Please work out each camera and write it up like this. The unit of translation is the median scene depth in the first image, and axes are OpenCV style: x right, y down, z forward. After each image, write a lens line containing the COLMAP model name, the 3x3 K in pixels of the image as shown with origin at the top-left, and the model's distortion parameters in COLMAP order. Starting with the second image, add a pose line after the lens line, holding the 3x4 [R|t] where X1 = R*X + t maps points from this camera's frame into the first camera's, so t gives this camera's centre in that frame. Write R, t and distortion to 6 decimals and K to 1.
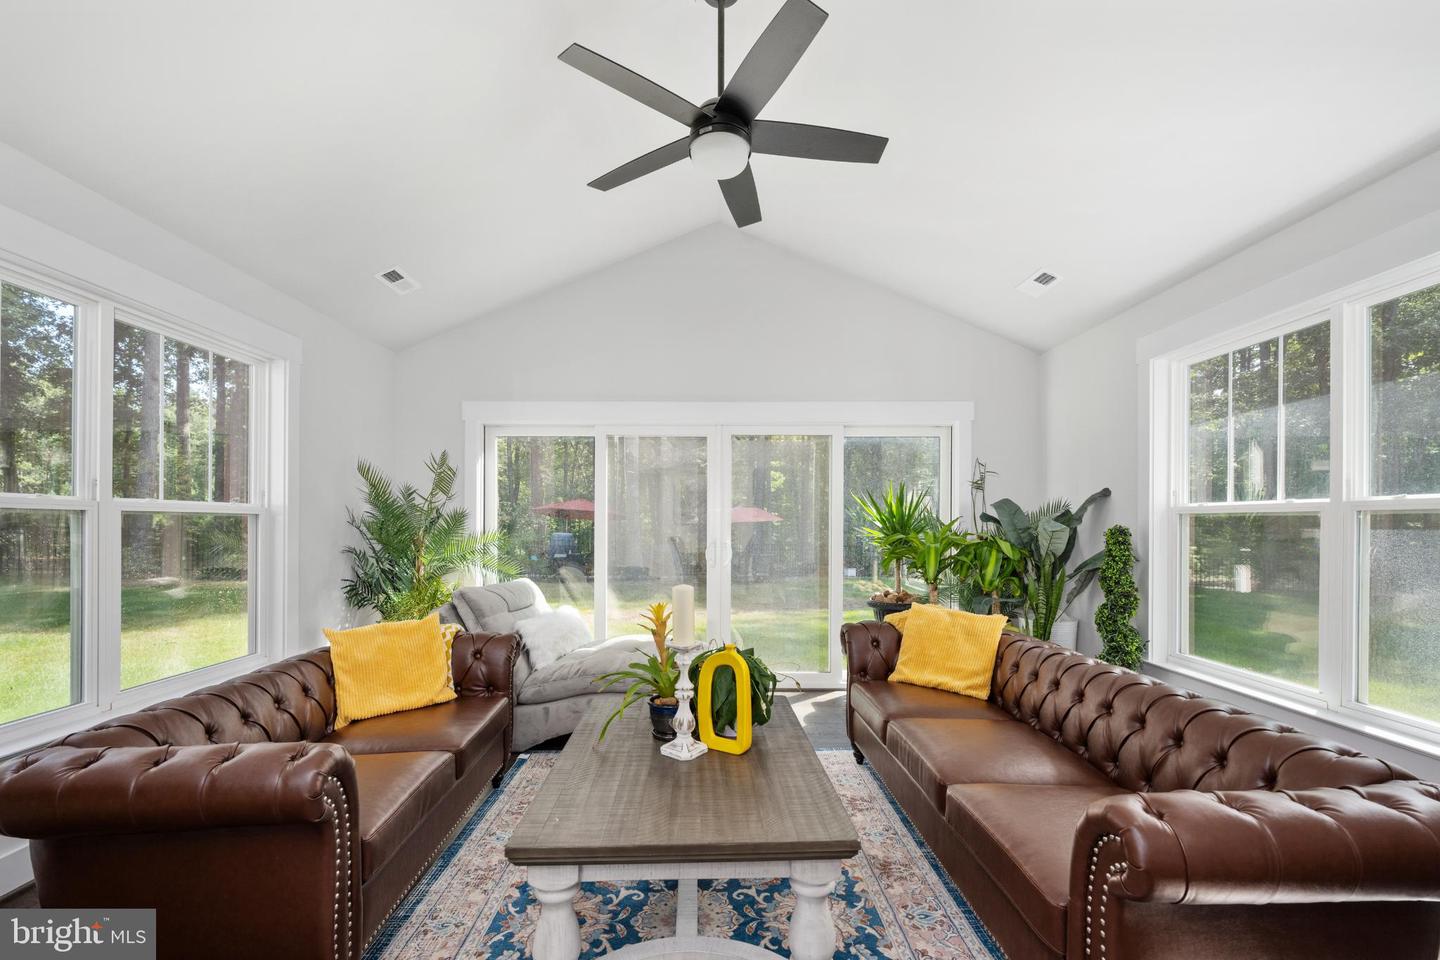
lens RADIAL K [[582.9, 0, 711.4], [0, 582.9, 522.3], [0, 0, 1]] dist [0.002079, -0.000740]
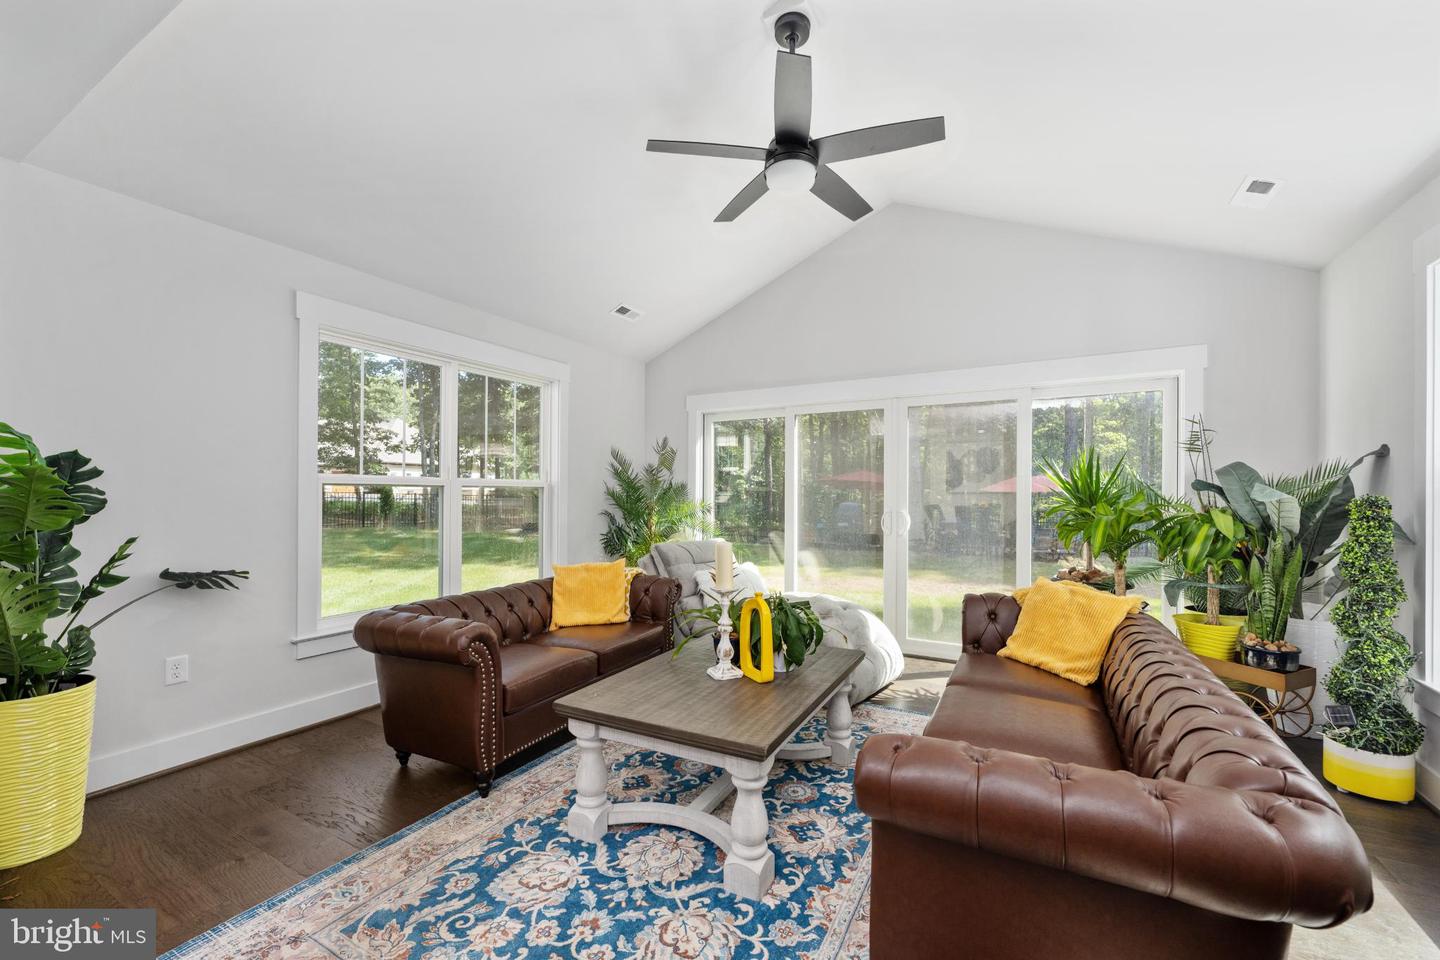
lens RADIAL K [[582.9, 0, 743.3], [0, 582.9, 490.1], [0, 0, 1]] dist [0.002079, -0.000740]
pose [[0.873930, -0.003722, -0.486037, 0.422681], [0.000745, 0.999980, -0.006317, 0.004061], [0.486051, 0.005159, 0.873915, -0.053524]]
